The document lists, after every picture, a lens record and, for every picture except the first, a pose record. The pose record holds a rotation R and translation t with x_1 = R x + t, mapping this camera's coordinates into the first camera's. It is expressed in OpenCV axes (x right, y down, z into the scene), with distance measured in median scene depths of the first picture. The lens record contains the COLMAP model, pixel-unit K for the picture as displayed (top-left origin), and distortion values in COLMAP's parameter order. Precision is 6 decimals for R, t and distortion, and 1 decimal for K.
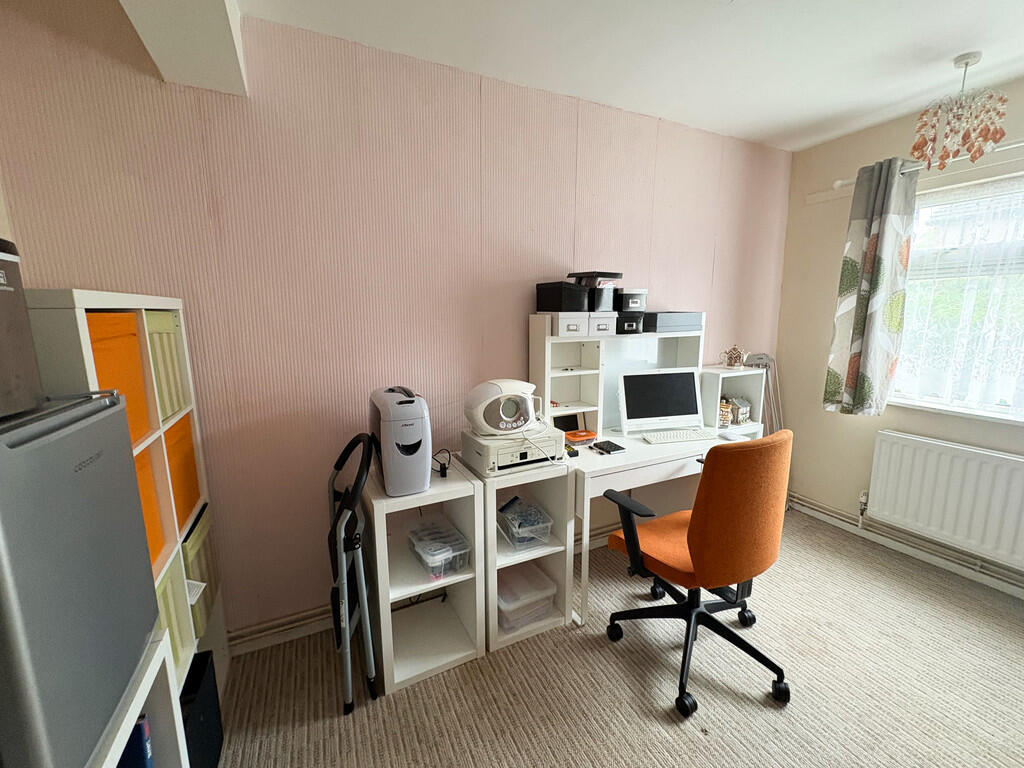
lens RADIAL K [[419.6, 0, 514.3], [0, 419.6, 385.9], [0, 0, 1]] dist [-0.001866, 0.000500]
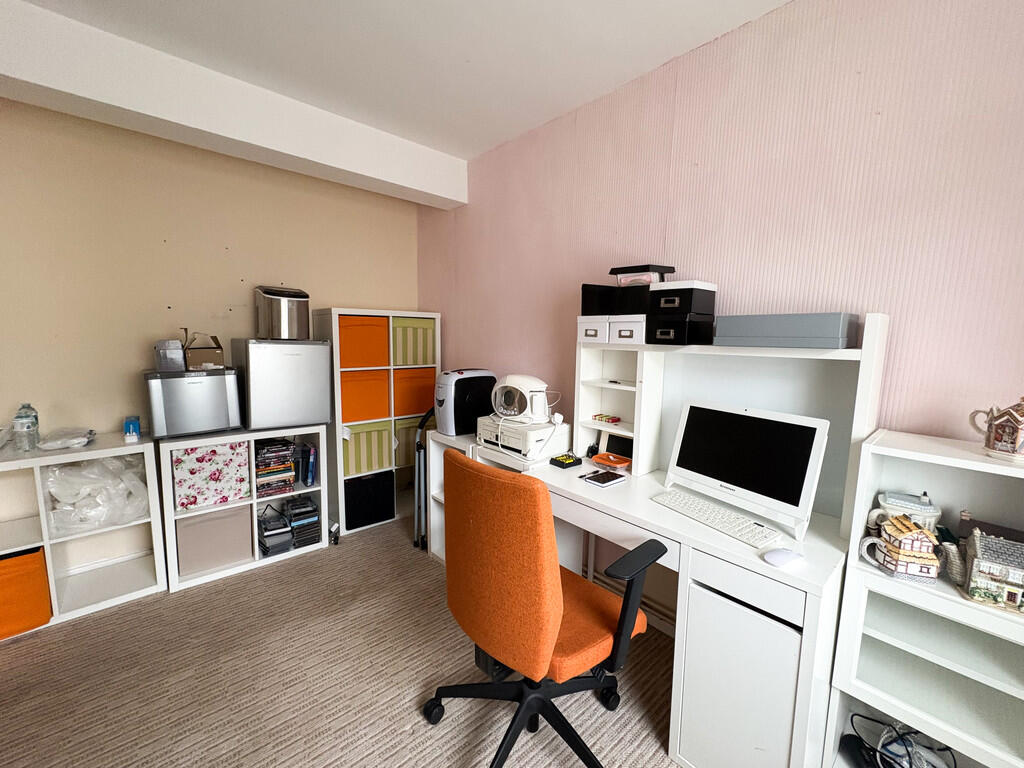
lens RADIAL K [[419.6, 0, 513.0], [0, 419.6, 382.4], [0, 0, 1]] dist [-0.001866, 0.000500]
pose [[0.277836, 0.127560, -0.952122, 0.925561], [-0.183927, 0.979871, 0.077607, -0.068294], [0.942856, 0.153559, 0.295705, 0.552973]]
